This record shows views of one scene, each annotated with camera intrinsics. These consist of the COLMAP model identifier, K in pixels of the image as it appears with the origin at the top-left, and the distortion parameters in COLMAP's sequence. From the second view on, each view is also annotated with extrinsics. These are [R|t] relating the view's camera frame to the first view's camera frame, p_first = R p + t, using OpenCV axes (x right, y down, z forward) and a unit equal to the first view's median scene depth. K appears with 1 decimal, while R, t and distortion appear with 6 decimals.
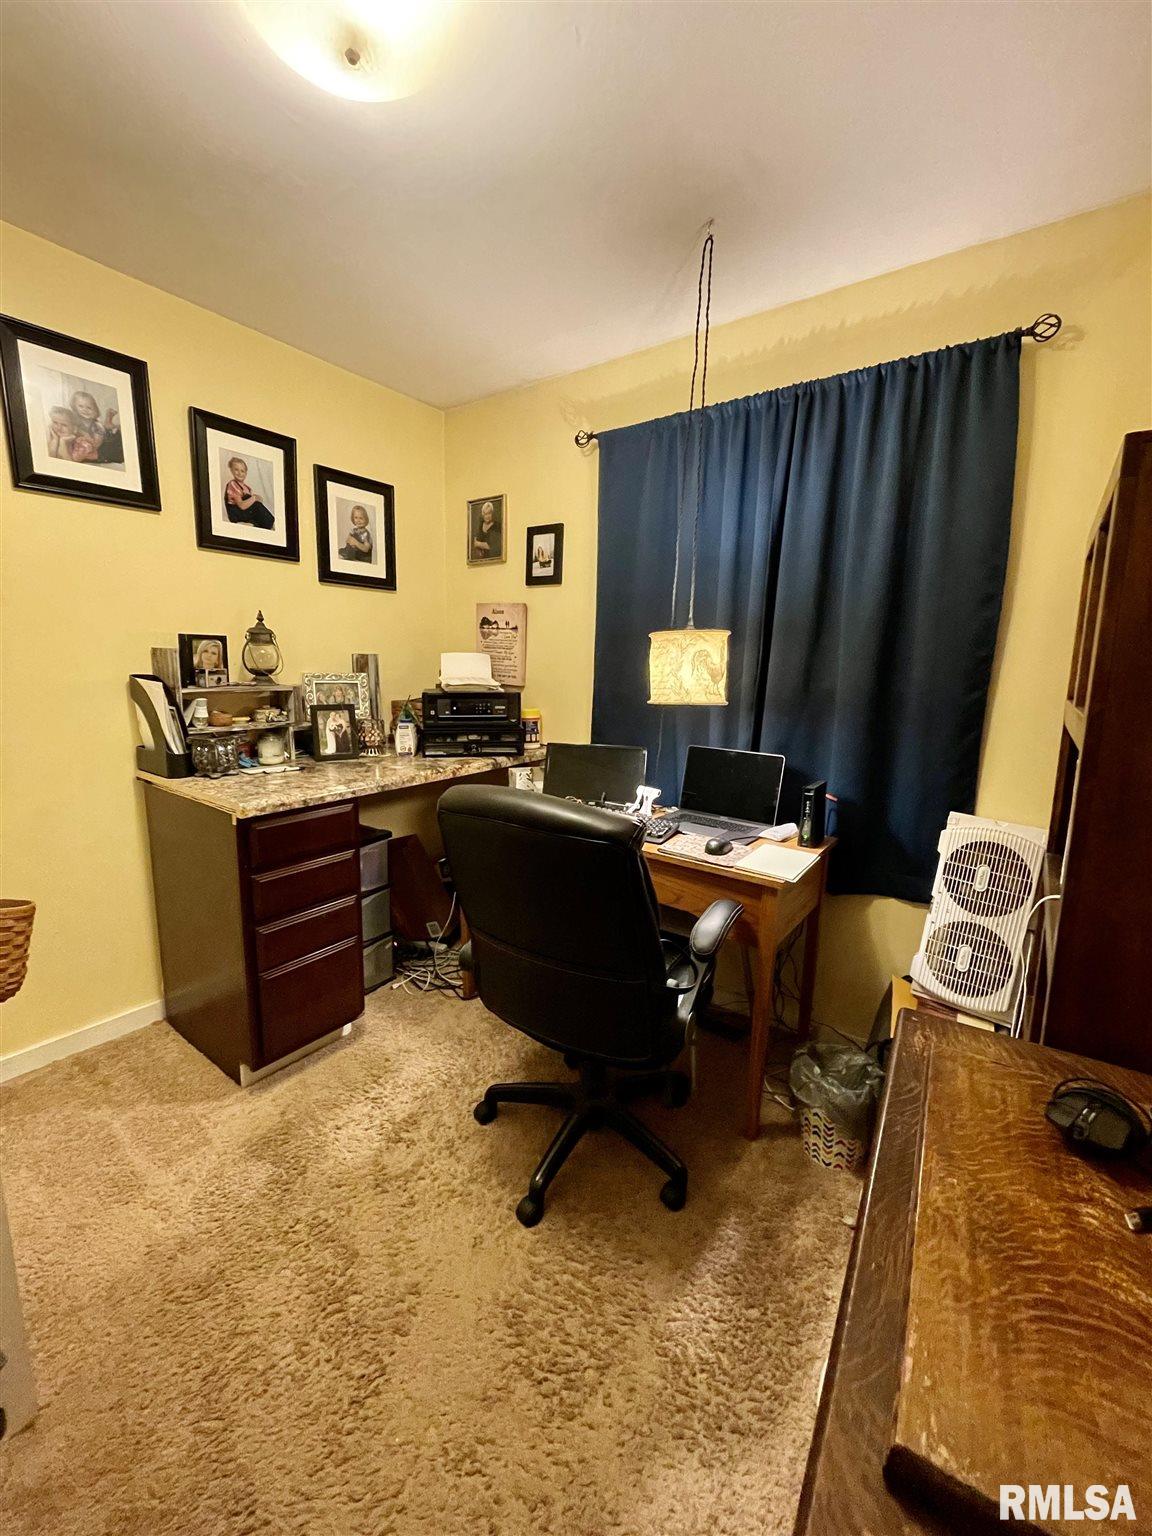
lens RADIAL K [[649.5, 0, 571.5], [0, 649.5, 773.0], [0, 0, 1]] dist [-0.002191, -0.000615]
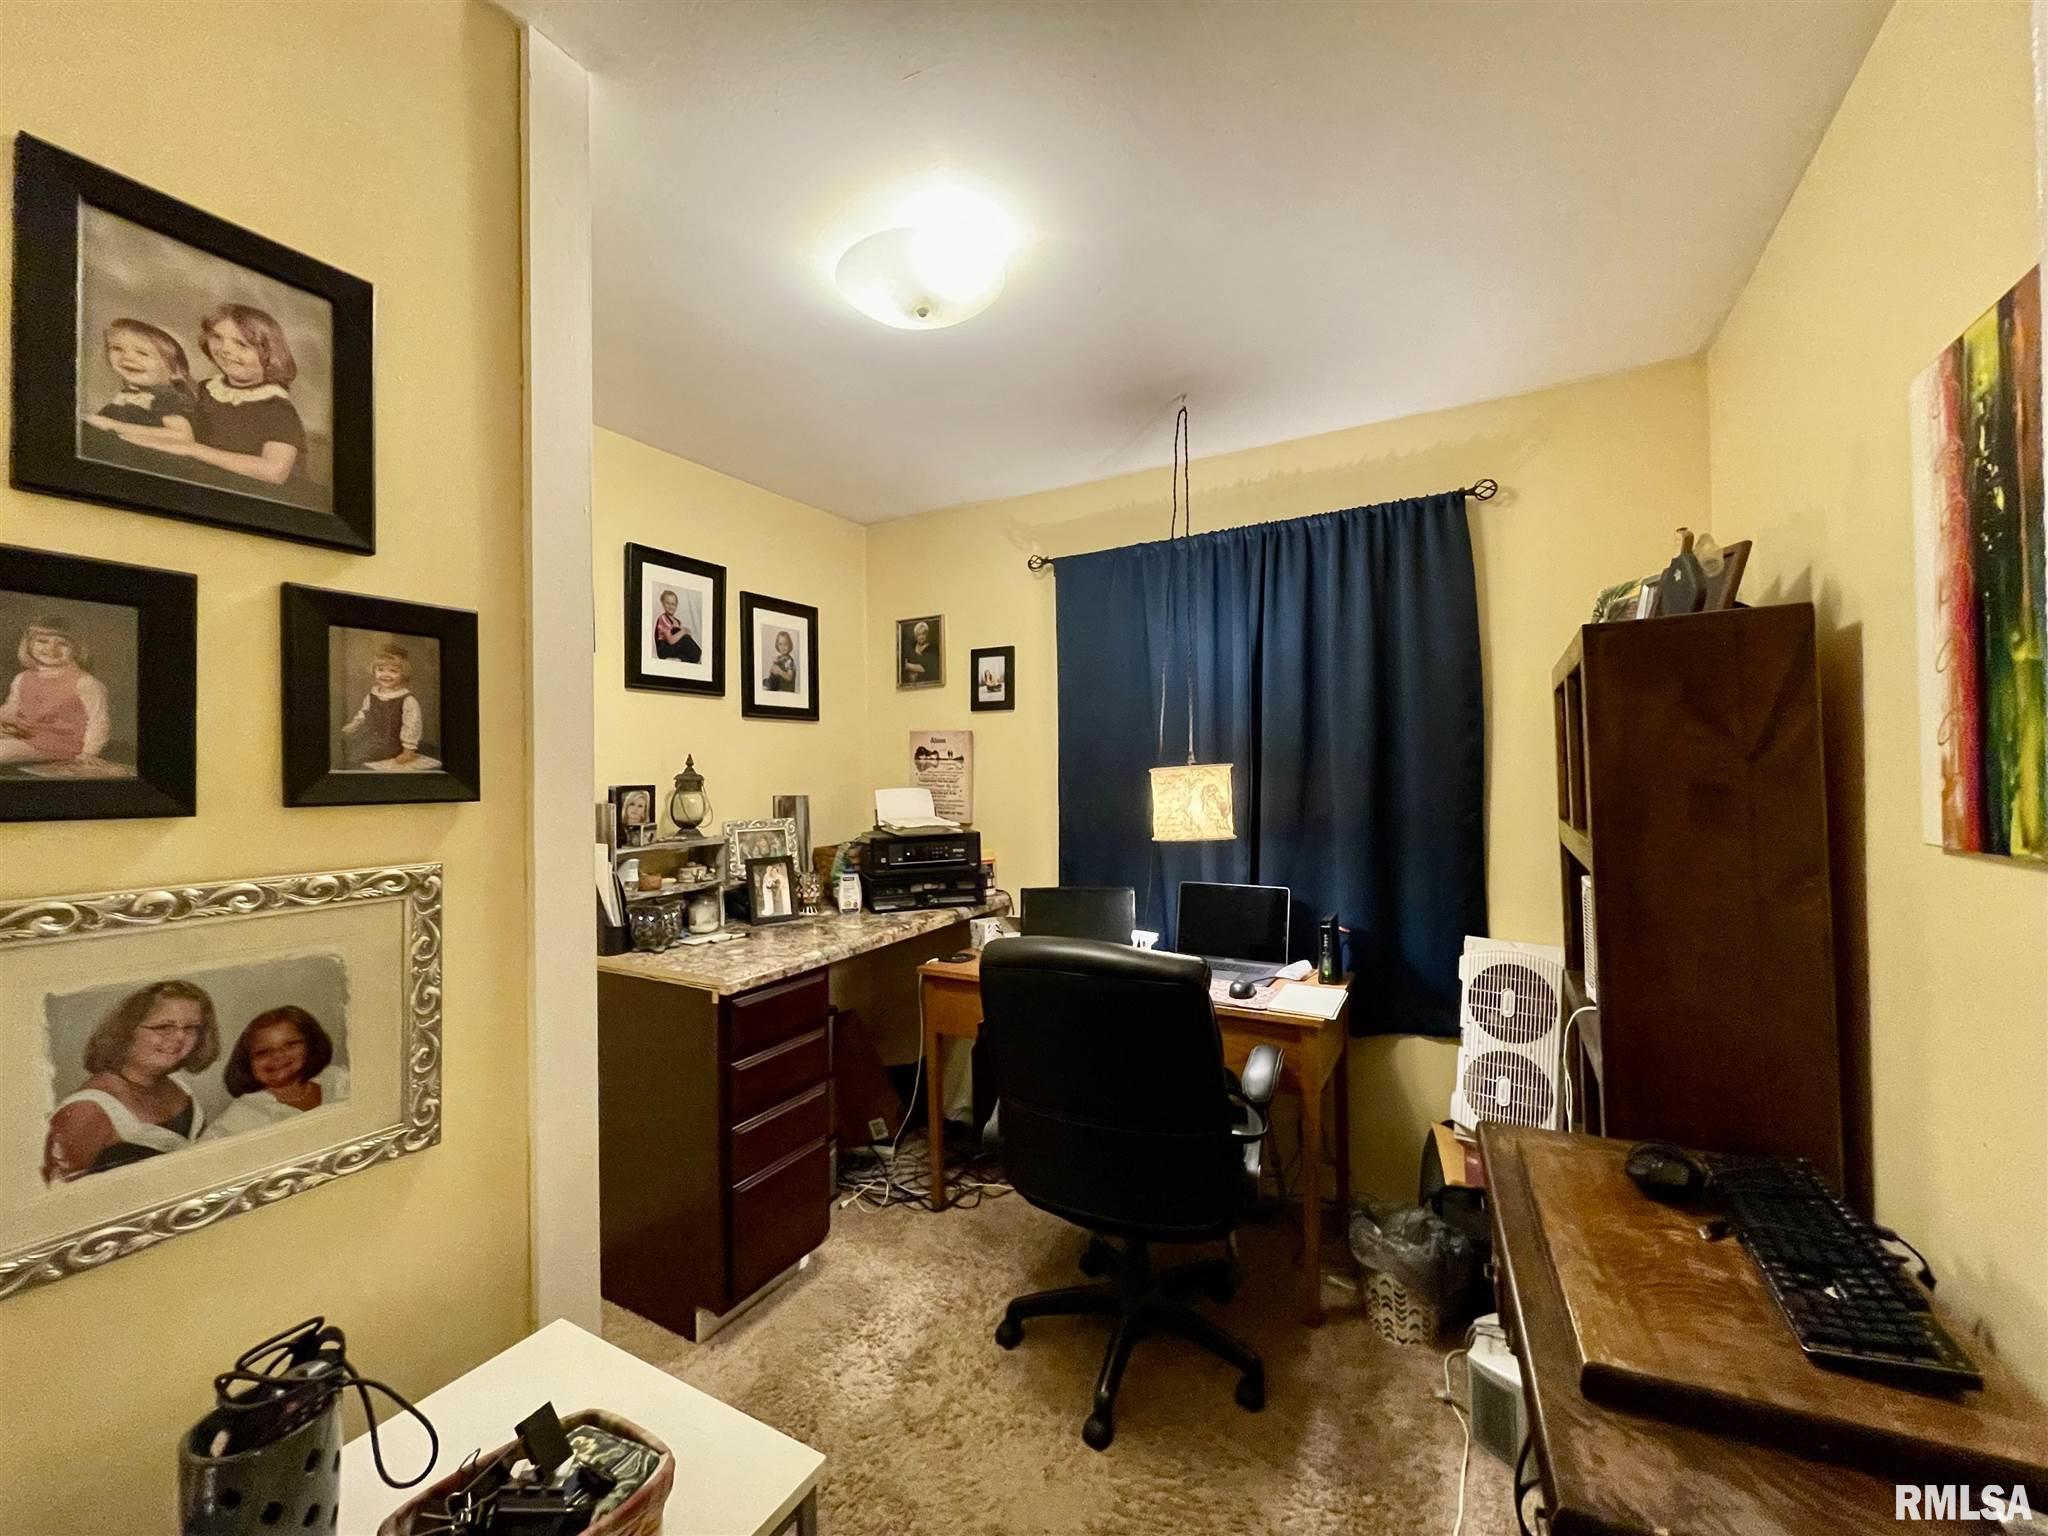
lens RADIAL K [[866.0, 0, 1027.2], [0, 866.0, 759.4], [0, 0, 1]] dist [-0.002191, -0.000615]
pose [[0.991107, -0.037944, 0.127541, -0.223046], [0.060932, 0.981502, -0.181497, -0.004947], [-0.118295, 0.187655, 0.975086, -0.237879]]
